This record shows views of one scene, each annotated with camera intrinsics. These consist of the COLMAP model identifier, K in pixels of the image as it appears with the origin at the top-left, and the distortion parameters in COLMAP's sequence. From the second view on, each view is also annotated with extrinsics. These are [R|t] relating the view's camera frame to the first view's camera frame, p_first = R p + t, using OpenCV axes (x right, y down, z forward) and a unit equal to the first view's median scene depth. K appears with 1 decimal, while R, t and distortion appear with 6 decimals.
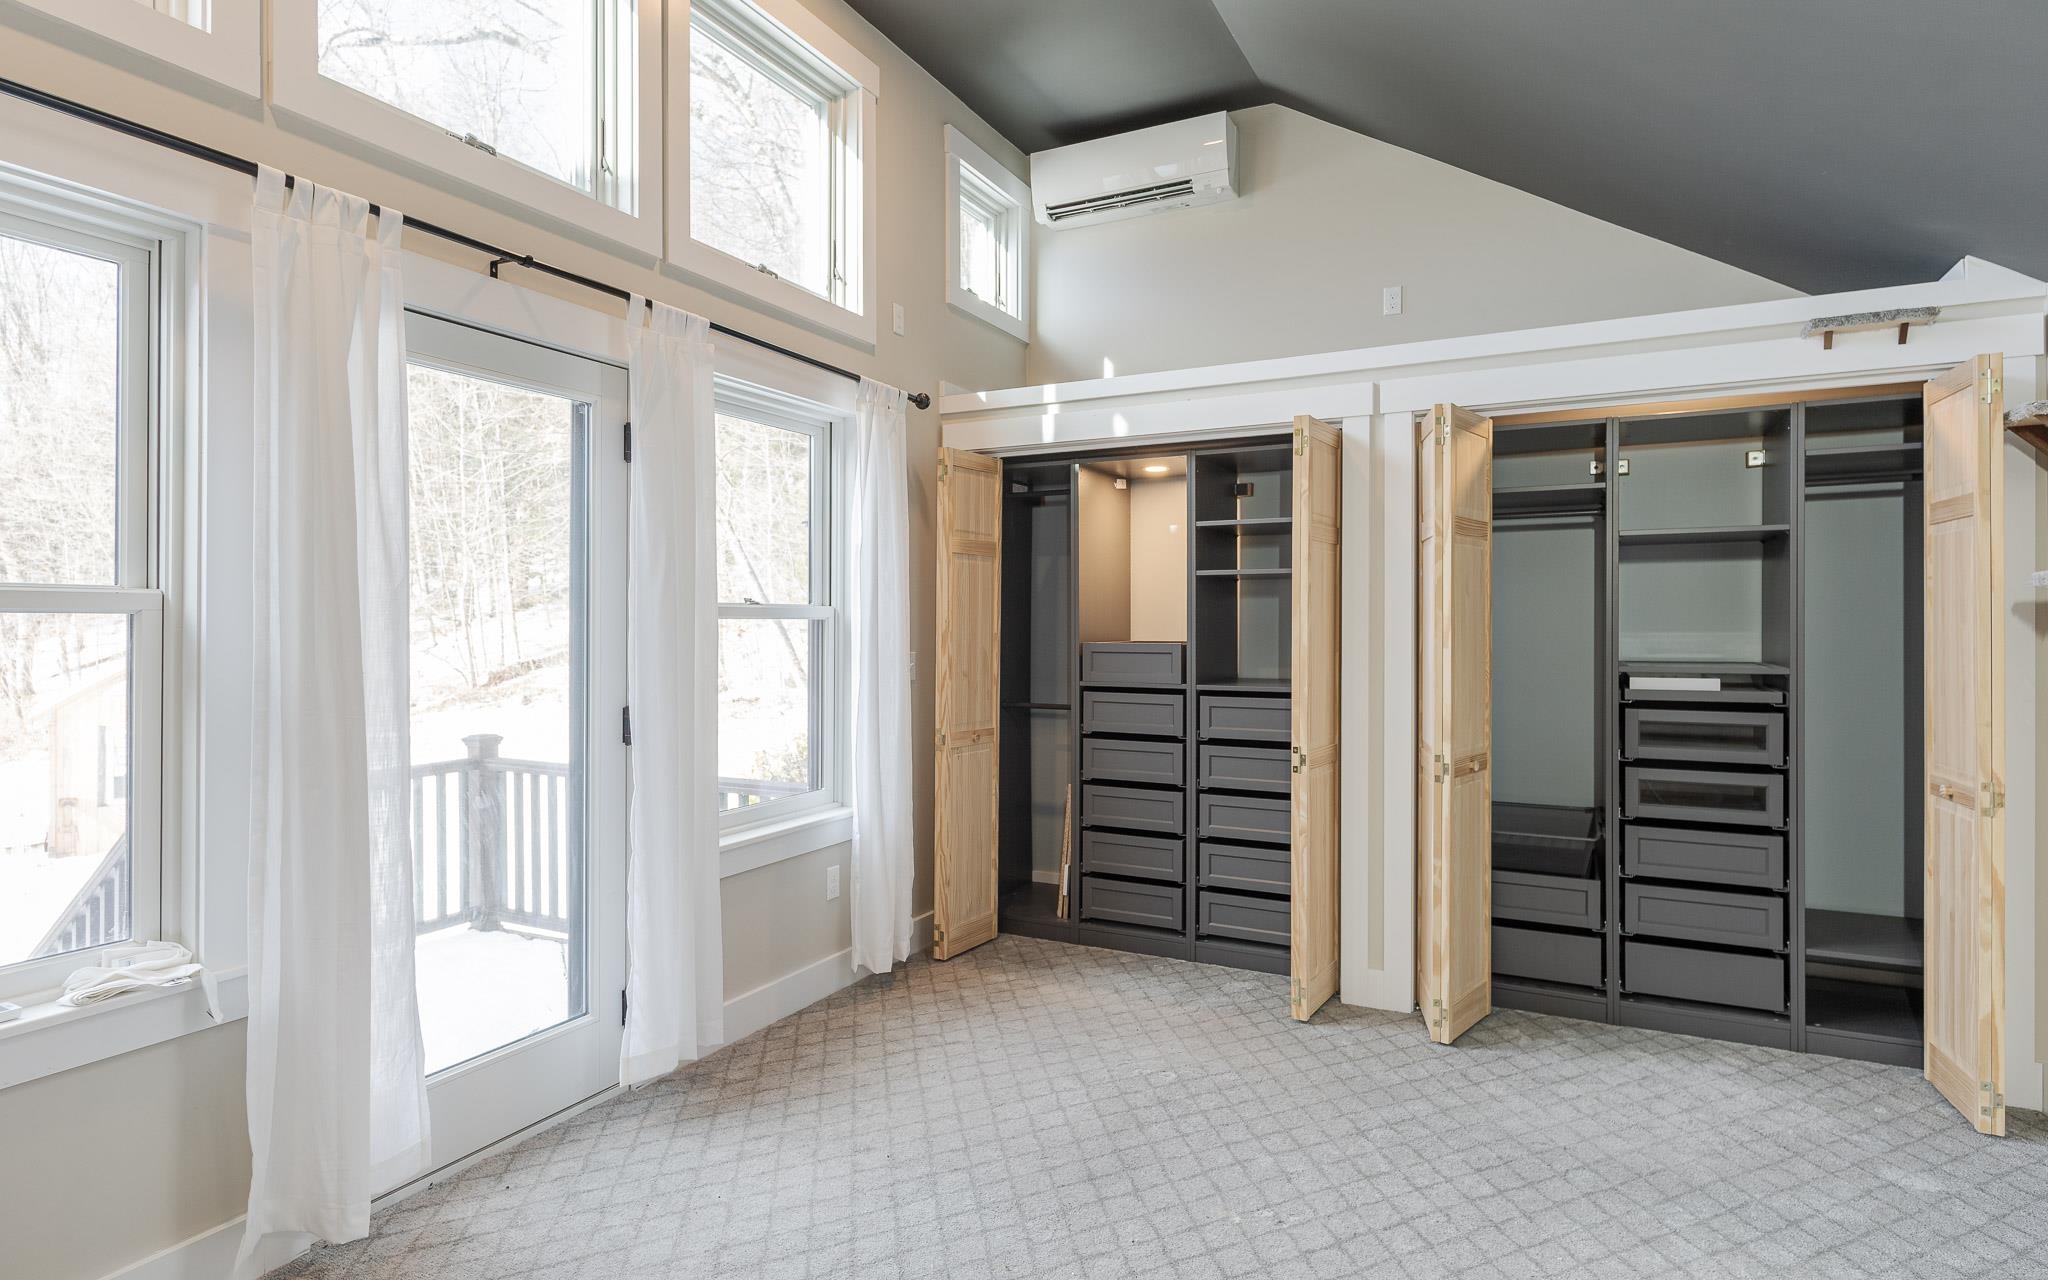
lens RADIAL K [[1065.4, 0, 1069.2], [0, 1065.4, 595.2], [0, 0, 1]] dist [-0.000819, -0.001564]
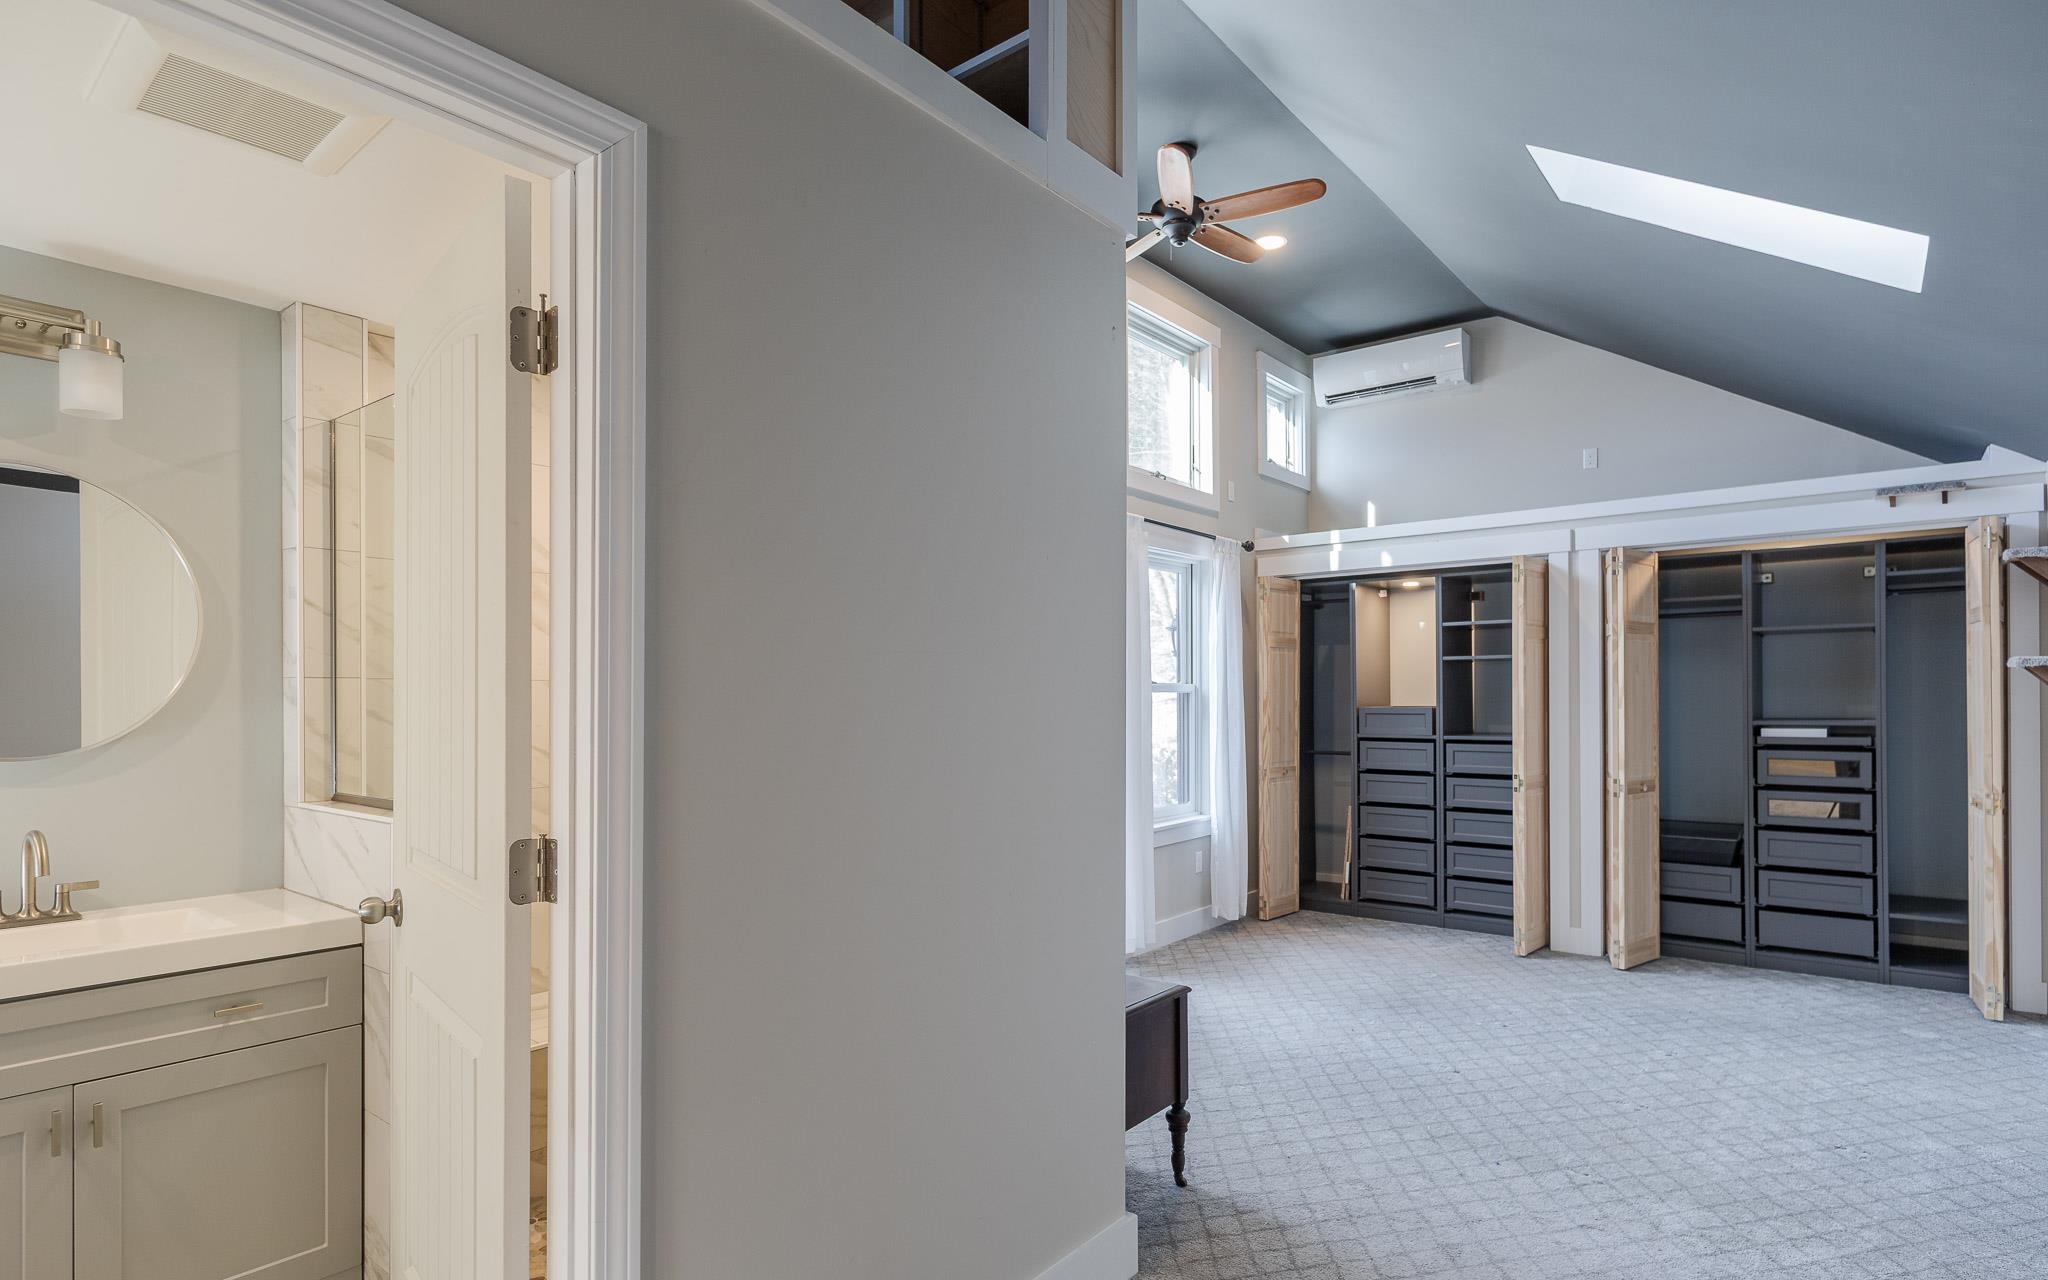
lens RADIAL K [[1042.7, 0, 1072.4], [0, 1042.7, 679.4], [0, 0, 1]] dist [0.014508, -0.009801]
pose [[0.979416, -0.009631, -0.201624, -0.097629], [0.012029, 0.999871, 0.010672, -0.015395], [0.201495, -0.012877, 0.979405, -0.547695]]
